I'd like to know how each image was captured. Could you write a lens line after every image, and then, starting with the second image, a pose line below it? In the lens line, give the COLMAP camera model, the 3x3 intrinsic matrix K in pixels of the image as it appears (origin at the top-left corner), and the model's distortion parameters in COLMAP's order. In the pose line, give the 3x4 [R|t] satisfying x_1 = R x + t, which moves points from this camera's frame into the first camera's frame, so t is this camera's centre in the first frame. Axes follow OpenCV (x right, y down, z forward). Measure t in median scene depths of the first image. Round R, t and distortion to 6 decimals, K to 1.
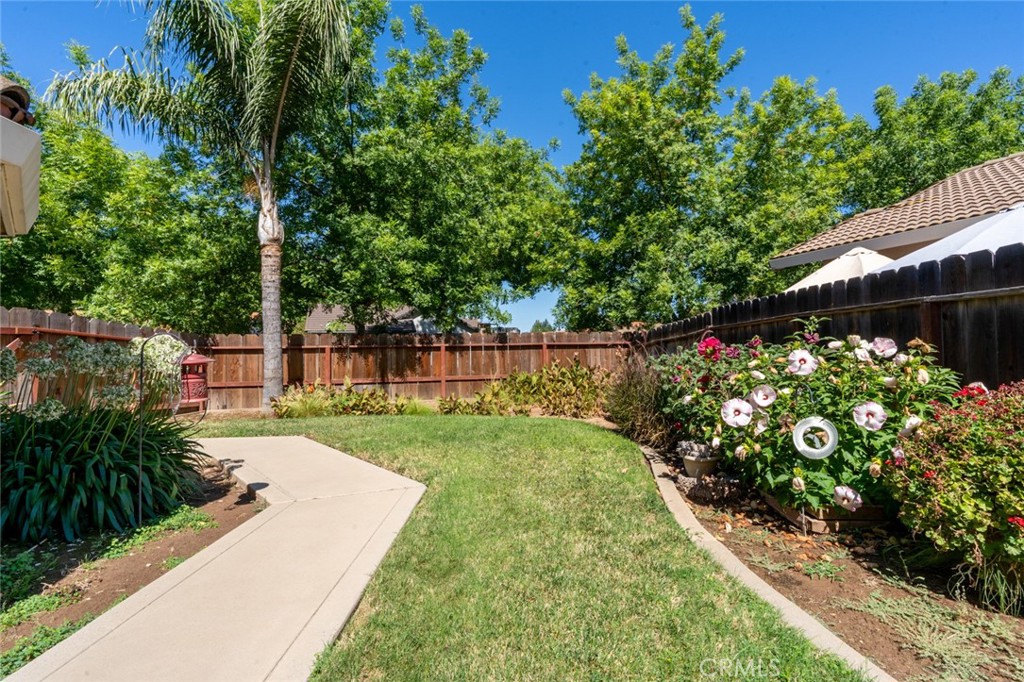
lens RADIAL K [[464.8, 0, 507.3], [0, 464.8, 339.6], [0, 0, 1]] dist [-0.002135, 0.000685]
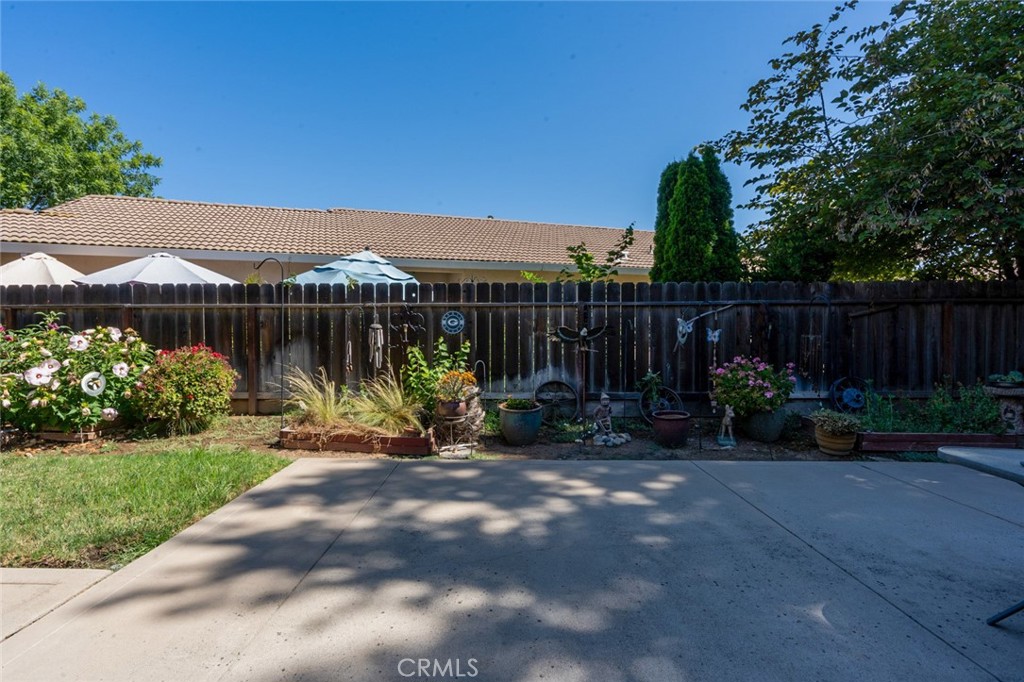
lens RADIAL K [[464.8, 0, 507.3], [0, 464.8, 339.6], [0, 0, 1]] dist [-0.002135, 0.000685]
pose [[0.007247, -0.019446, 0.999785, -0.844899], [-0.013663, 0.999716, 0.019544, -0.012638], [-0.999880, -0.013802, 0.006980, -0.459427]]
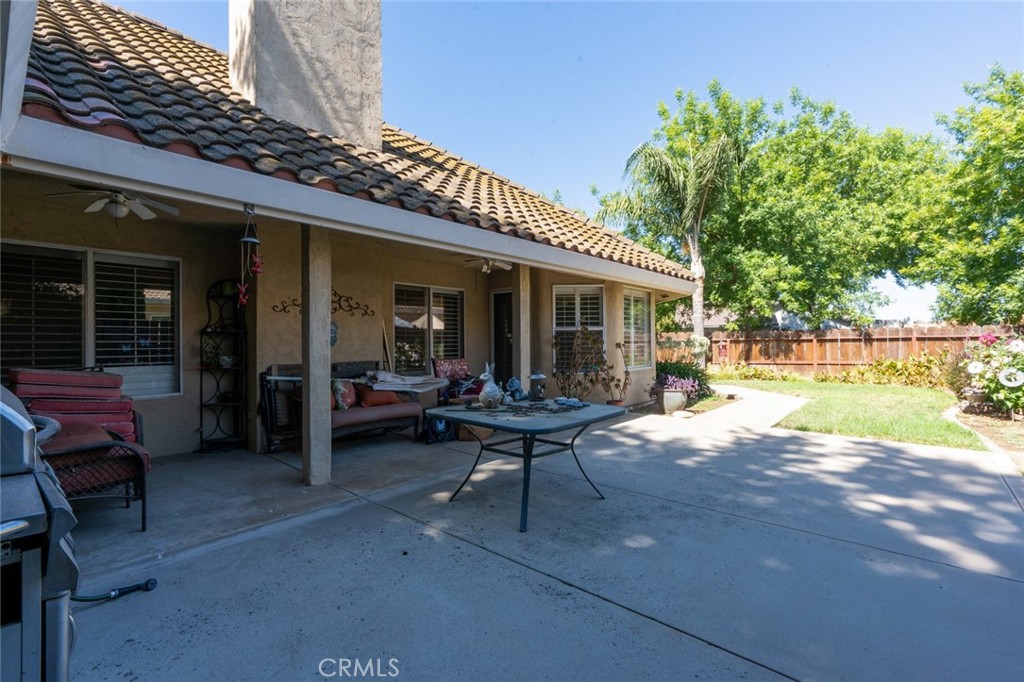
lens RADIAL K [[464.8, 0, 507.3], [0, 464.8, 339.6], [0, 0, 1]] dist [-0.002135, 0.000685]
pose [[0.761888, 0.000222, -0.647708, 0.176815], [0.010491, 0.999865, 0.012683, -0.031218], [0.647623, -0.016458, 0.761783, -1.901920]]
